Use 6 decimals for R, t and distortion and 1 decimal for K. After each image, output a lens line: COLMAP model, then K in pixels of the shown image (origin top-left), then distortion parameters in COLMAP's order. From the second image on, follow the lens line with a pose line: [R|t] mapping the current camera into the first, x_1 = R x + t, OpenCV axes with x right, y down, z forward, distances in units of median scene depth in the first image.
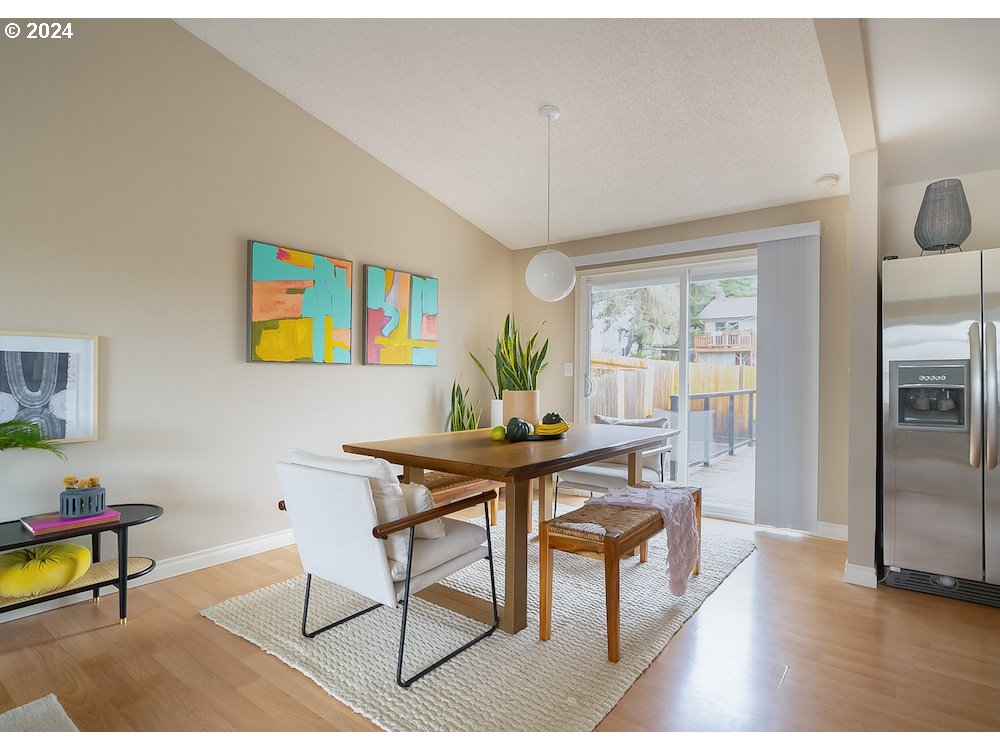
lens RADIAL K [[532.1, 0, 497.0], [0, 532.1, 374.1], [0, 0, 1]] dist [-0.004309, -0.000131]
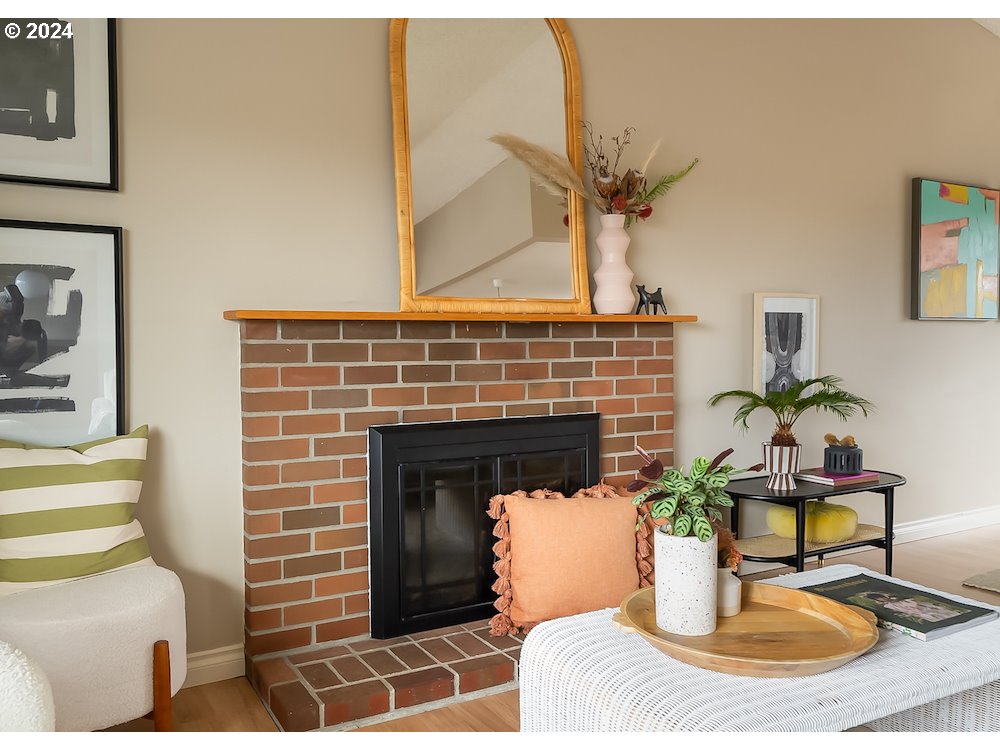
lens RADIAL K [[799.0, 0, 502.4], [0, 799.0, 374.7], [0, 0, 1]] dist [-0.004779, 0.001086]
pose [[0.913476, -0.002261, -0.406887, -0.616705], [0.017469, 0.999280, 0.033666, 0.014010], [0.406518, -0.037861, 0.912858, -0.525362]]
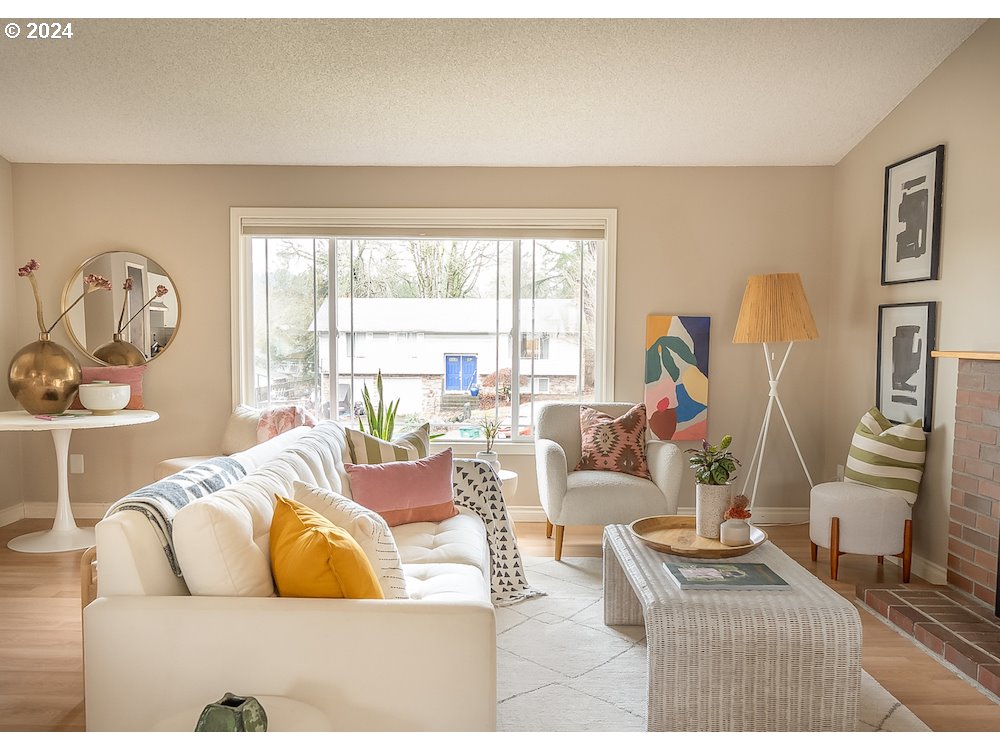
lens RADIAL K [[799.0, 0, 504.3], [0, 799.0, 378.6], [0, 0, 1]] dist [-0.004779, 0.001086]
pose [[-0.776243, 0.022629, -0.630027, 0.131375], [-0.010889, 0.998725, 0.049289, -0.040708], [0.630339, 0.045121, -0.775007, 0.651999]]
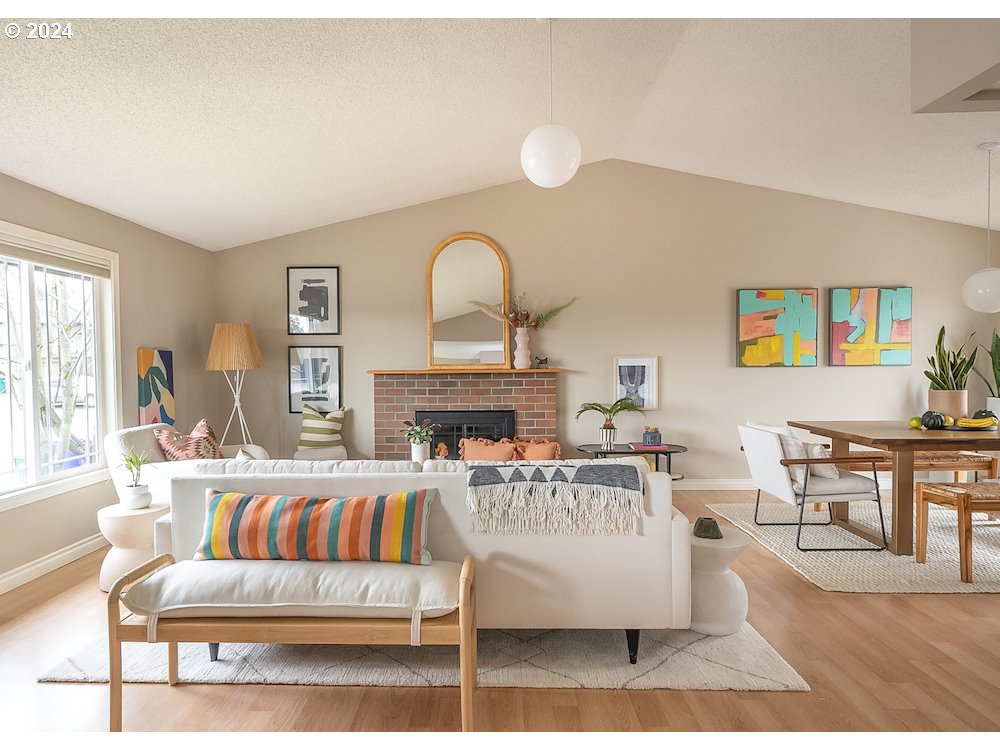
lens RADIAL K [[532.1, 0, 491.5], [0, 532.1, 375.4], [0, 0, 1]] dist [-0.004309, -0.000131]
pose [[0.590394, 0.004610, -0.807102, 0.418100], [0.013789, 0.999780, 0.015797, -0.036615], [0.806997, -0.020455, 0.590201, -0.580359]]
